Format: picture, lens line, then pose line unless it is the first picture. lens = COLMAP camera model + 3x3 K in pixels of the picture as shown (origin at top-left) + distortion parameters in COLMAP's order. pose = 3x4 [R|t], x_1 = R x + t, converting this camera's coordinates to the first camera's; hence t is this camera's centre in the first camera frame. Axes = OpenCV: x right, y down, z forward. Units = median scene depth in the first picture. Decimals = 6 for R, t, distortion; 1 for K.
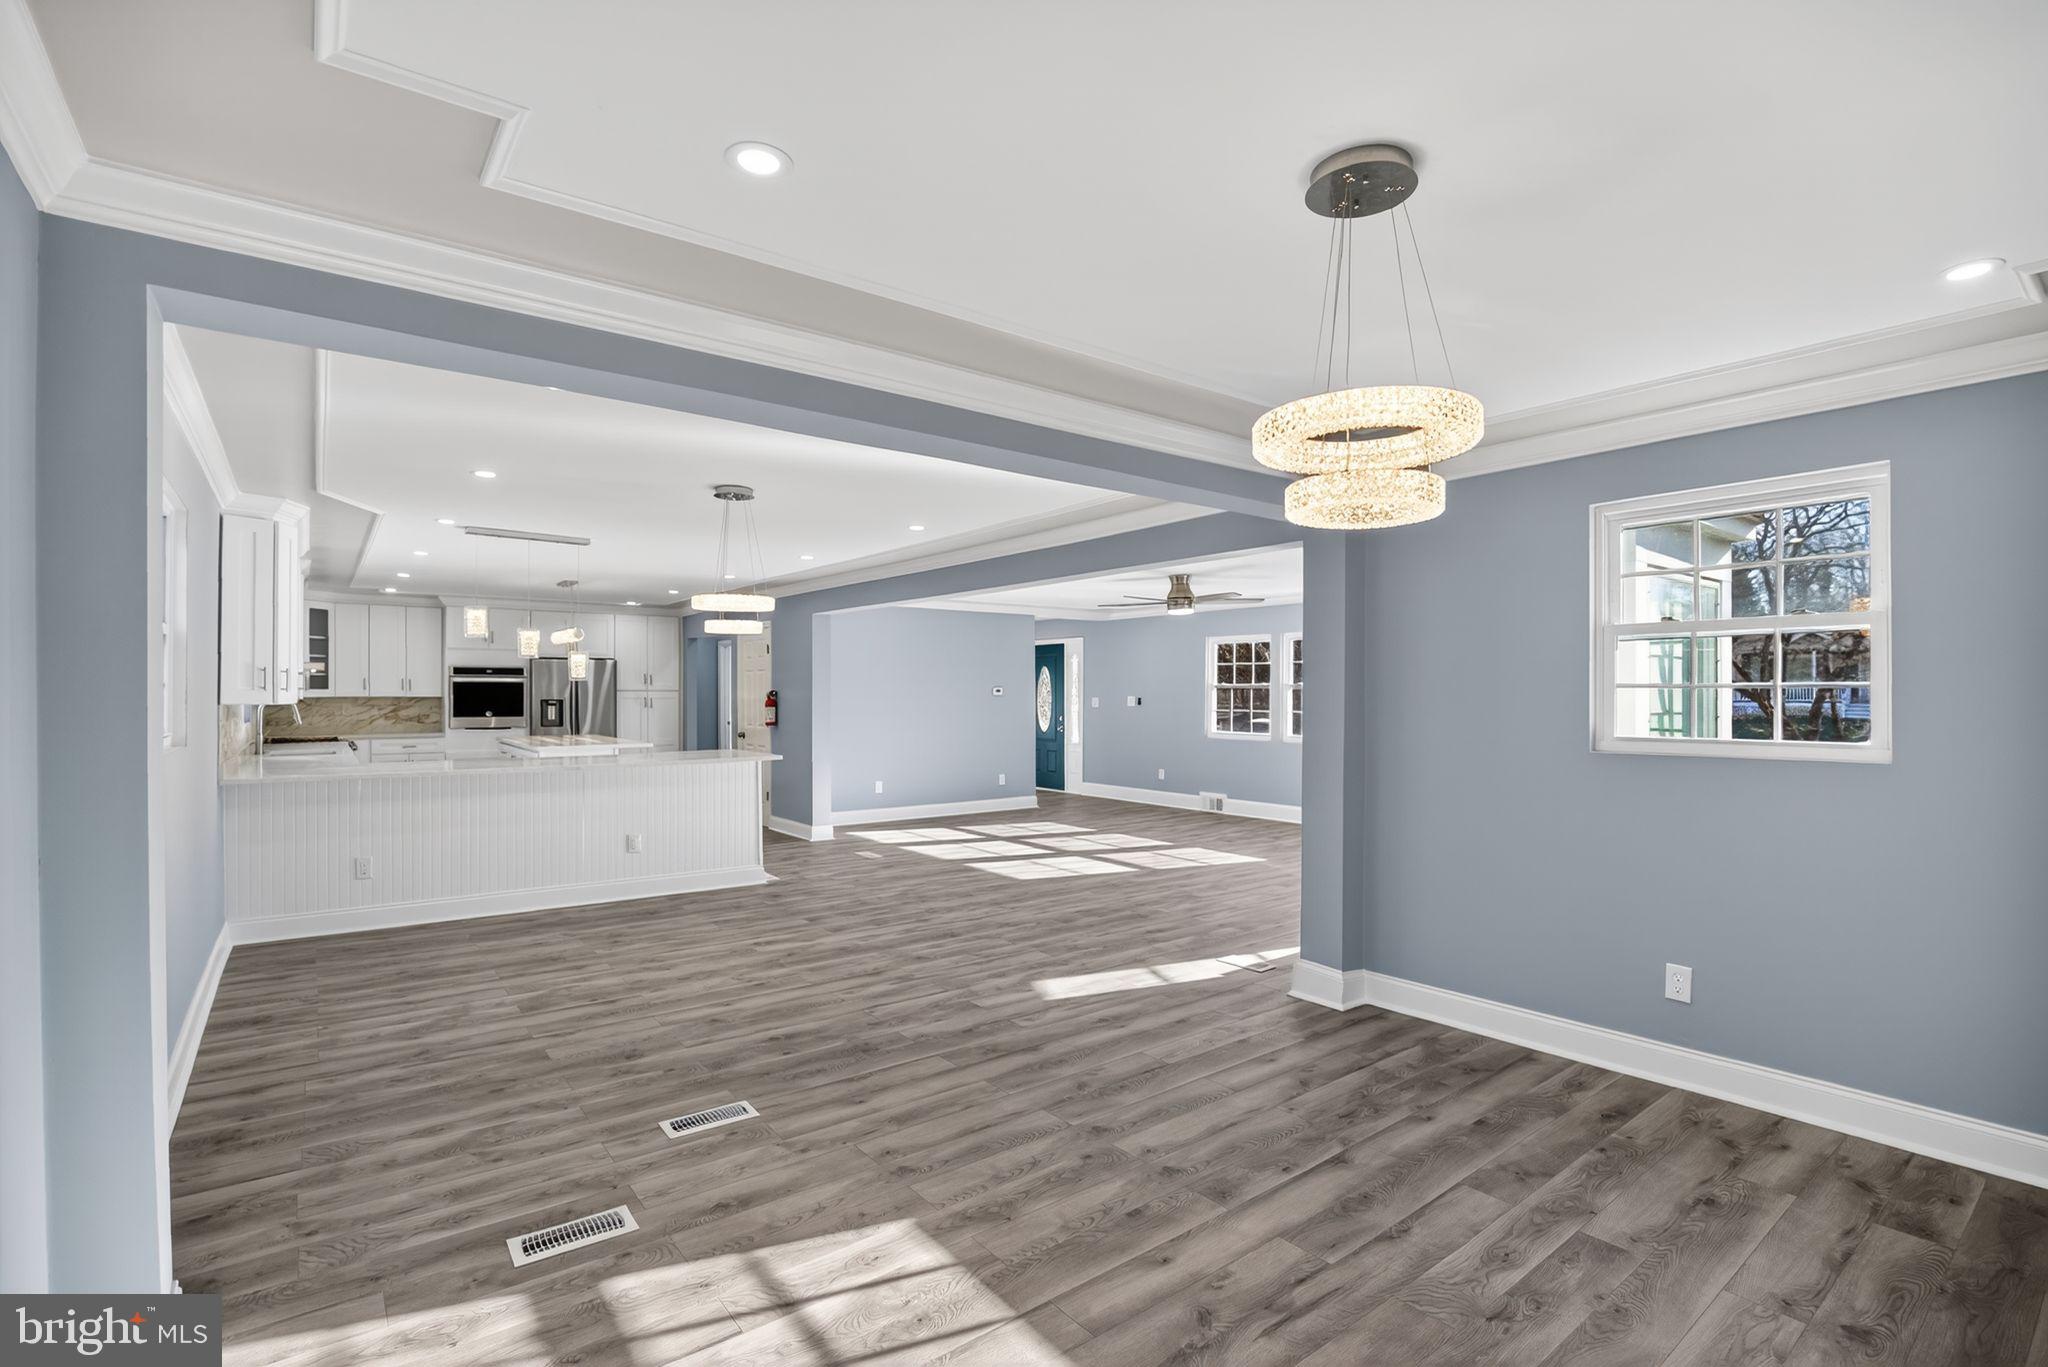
lens RADIAL K [[958.0, 0, 1026.9], [0, 958.0, 684.7], [0, 0, 1]] dist [-0.028654, 0.000533]
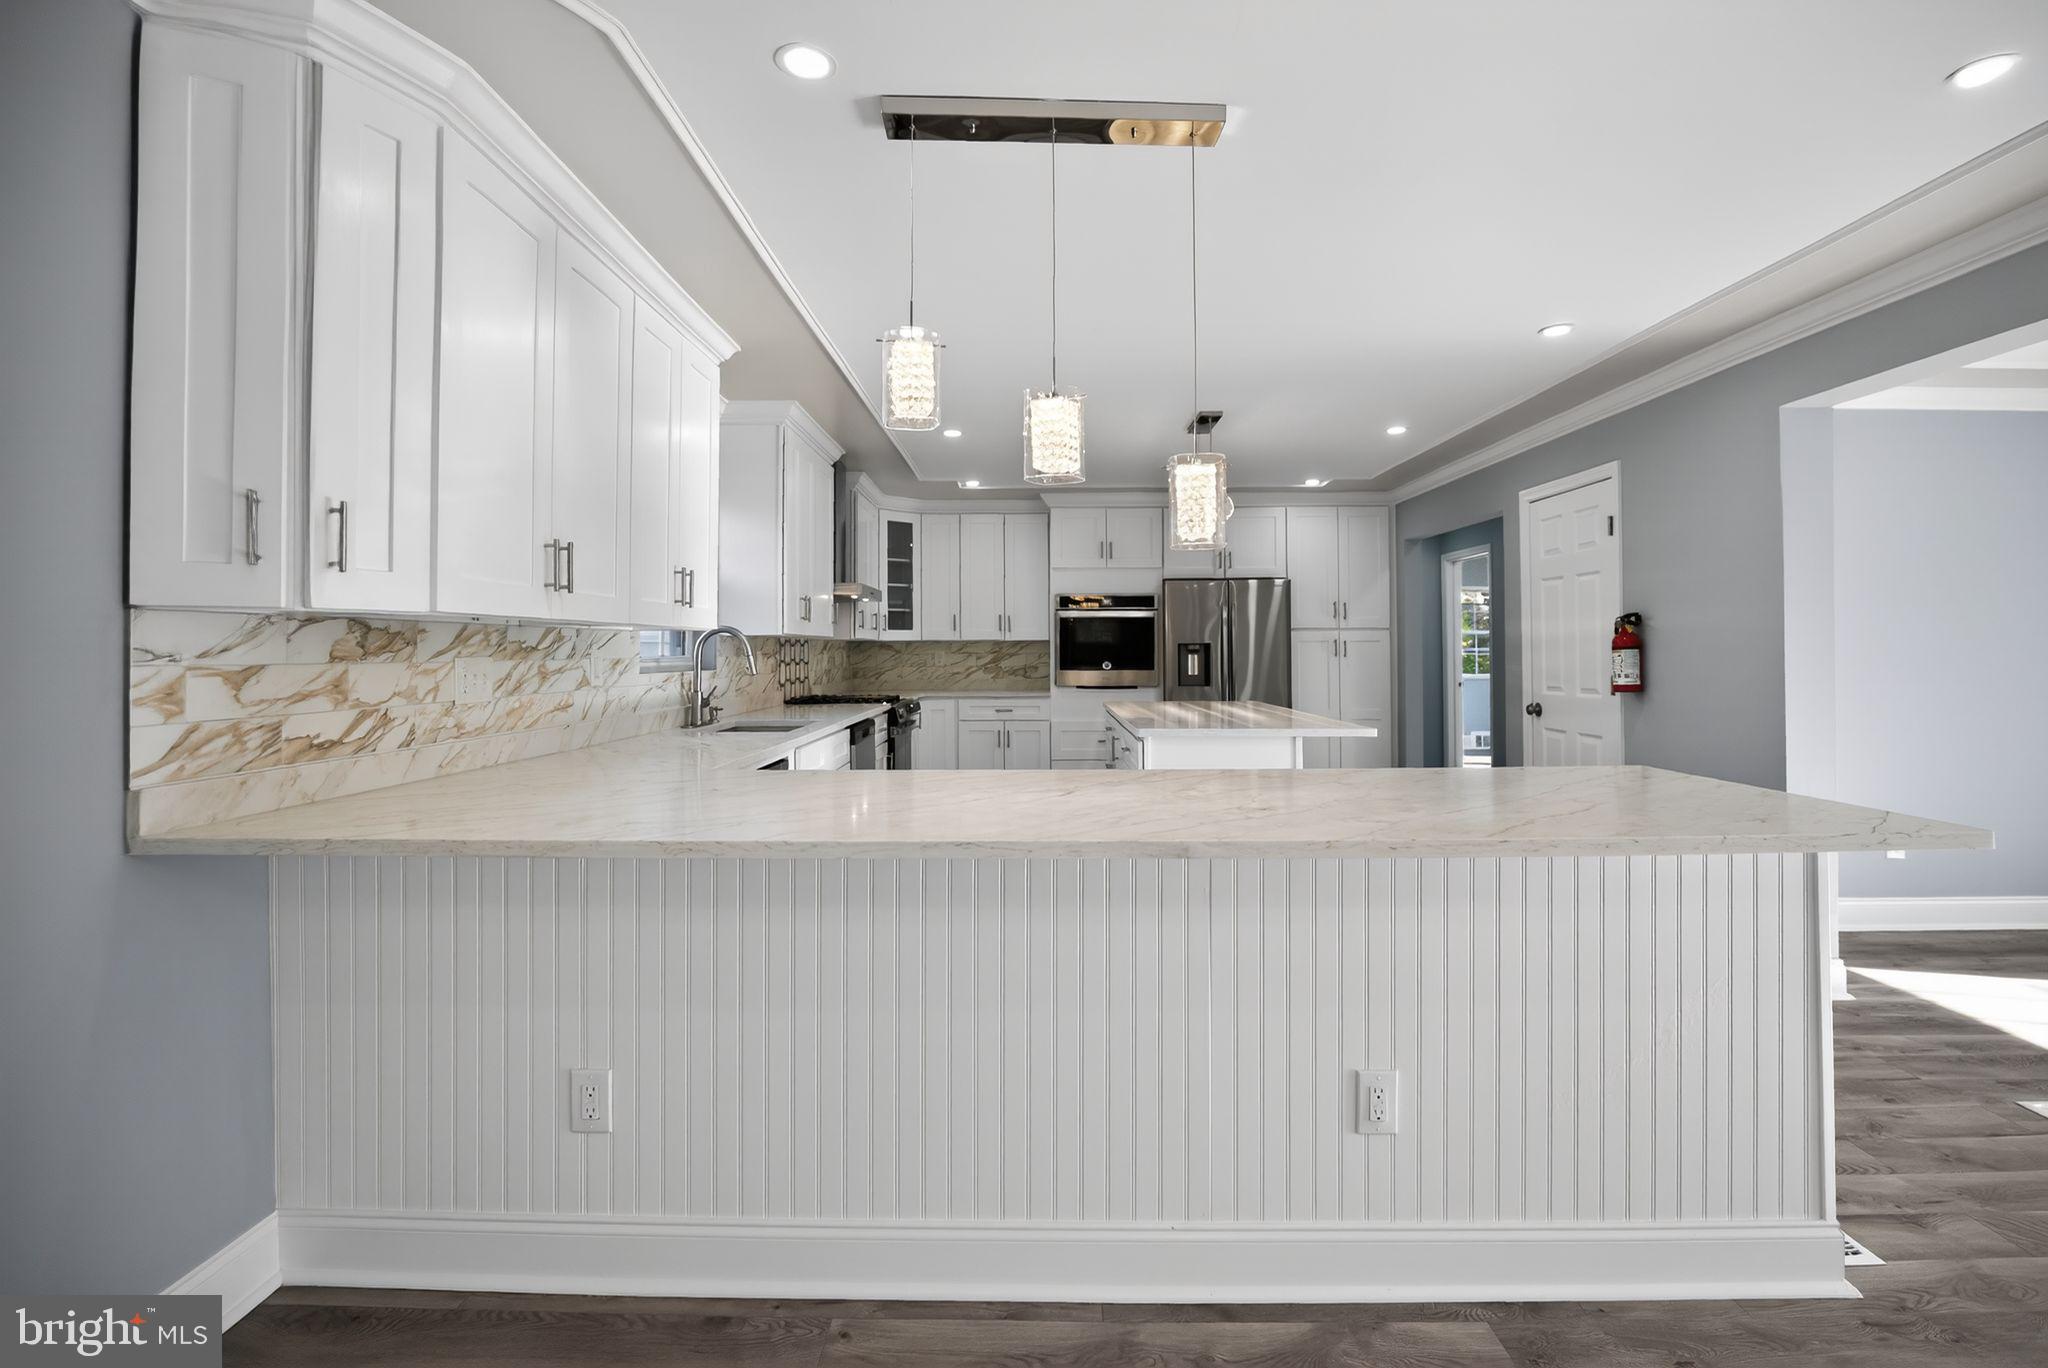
lens RADIAL K [[958.0, 0, 1025.4], [0, 958.0, 663.9], [0, 0, 1]] dist [-0.028654, 0.000533]
pose [[0.785902, 0.003988, -0.618338, -0.464262], [0.009330, 0.999789, 0.018306, 0.040446], [0.618280, -0.020155, 0.785699, 1.036680]]
